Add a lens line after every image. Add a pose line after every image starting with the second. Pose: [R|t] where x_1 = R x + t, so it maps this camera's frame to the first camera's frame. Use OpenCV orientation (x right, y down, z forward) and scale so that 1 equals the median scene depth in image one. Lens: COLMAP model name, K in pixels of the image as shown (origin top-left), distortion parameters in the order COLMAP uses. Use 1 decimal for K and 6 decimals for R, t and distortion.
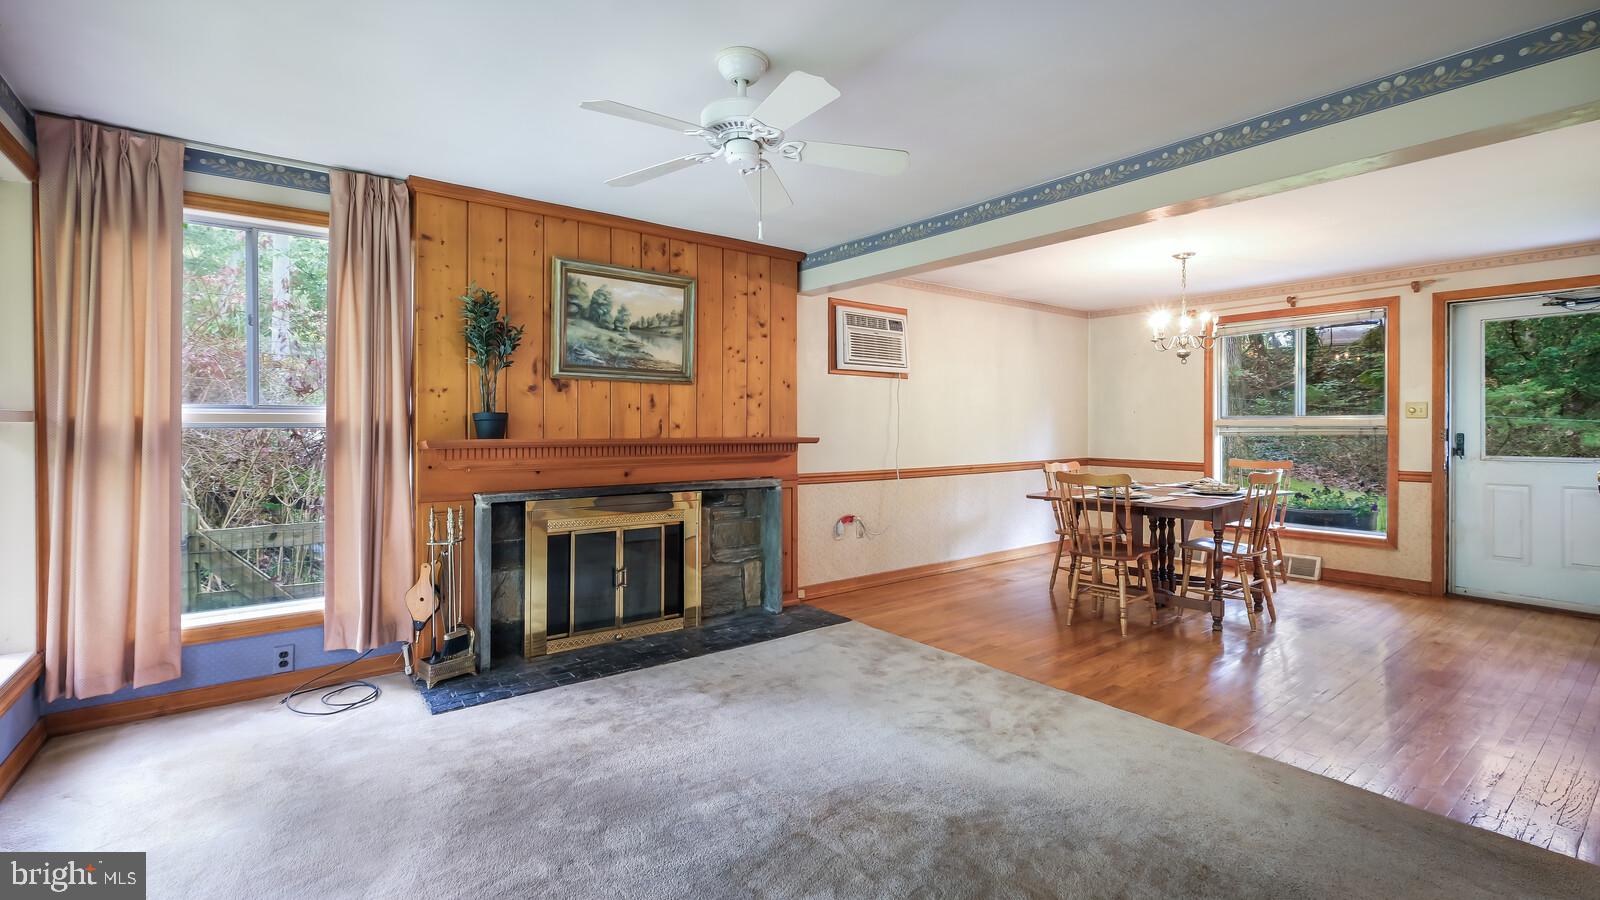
lens RADIAL K [[701.0, 0, 799.0], [0, 701.0, 432.7], [0, 0, 1]] dist [0.004299, 0.000680]
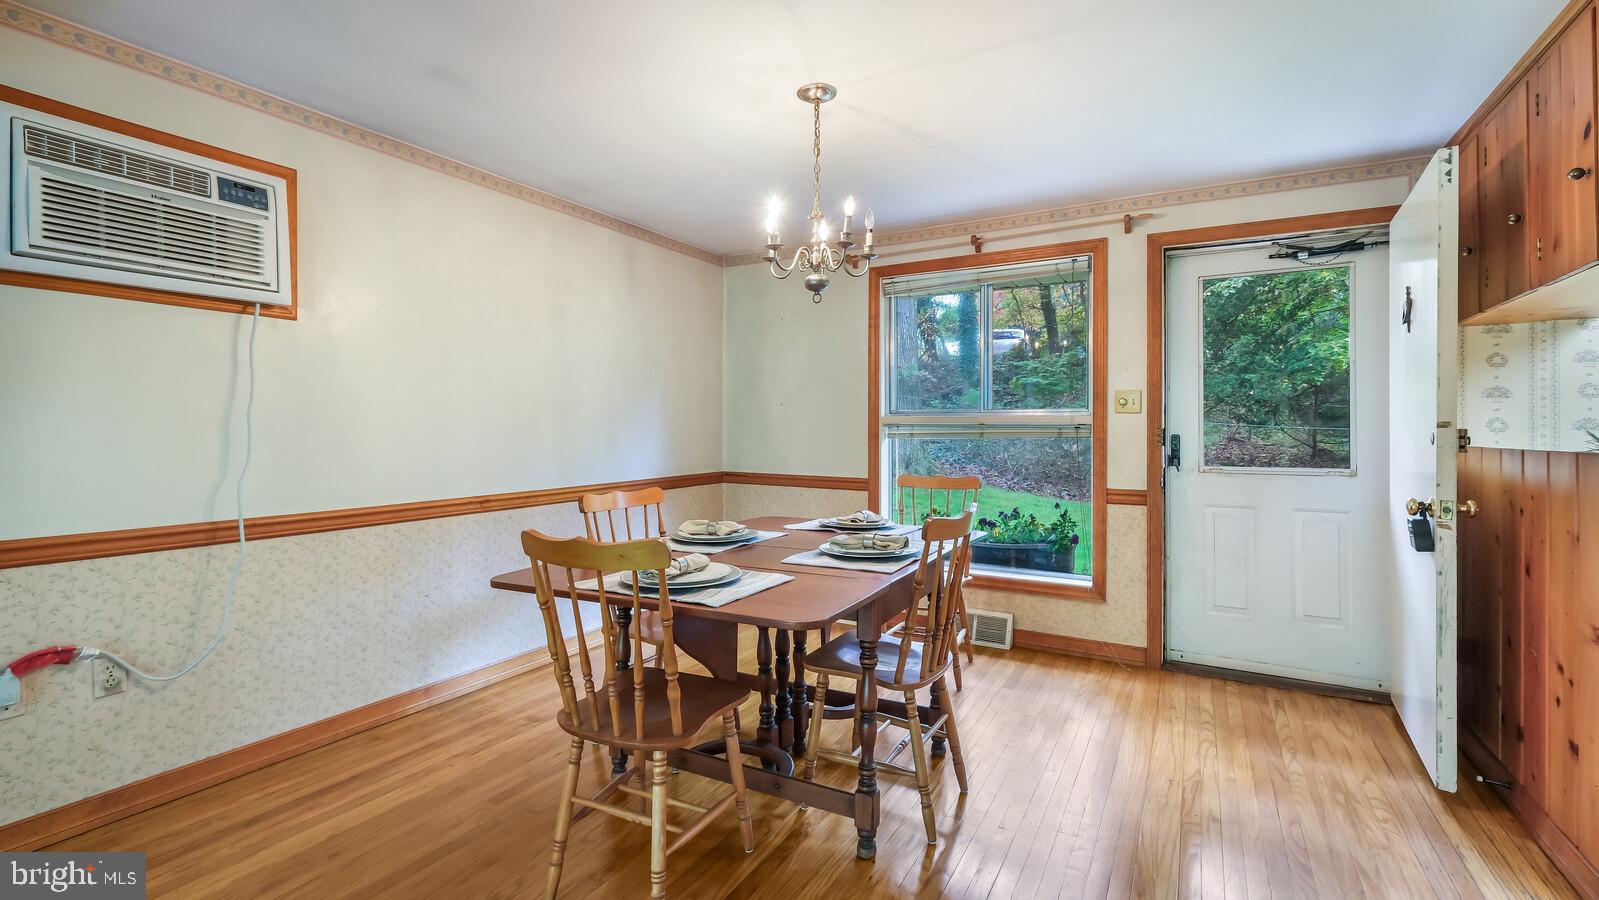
lens RADIAL K [[700.6, 0, 802.5], [0, 700.6, 440.9], [0, 0, 1]] dist [0.004299, 0.000680]
pose [[0.922001, -0.005829, 0.387144, 0.302706], [0.002071, 0.999947, 0.010123, -0.000792], [-0.387182, -0.008532, 0.921964, 0.471745]]
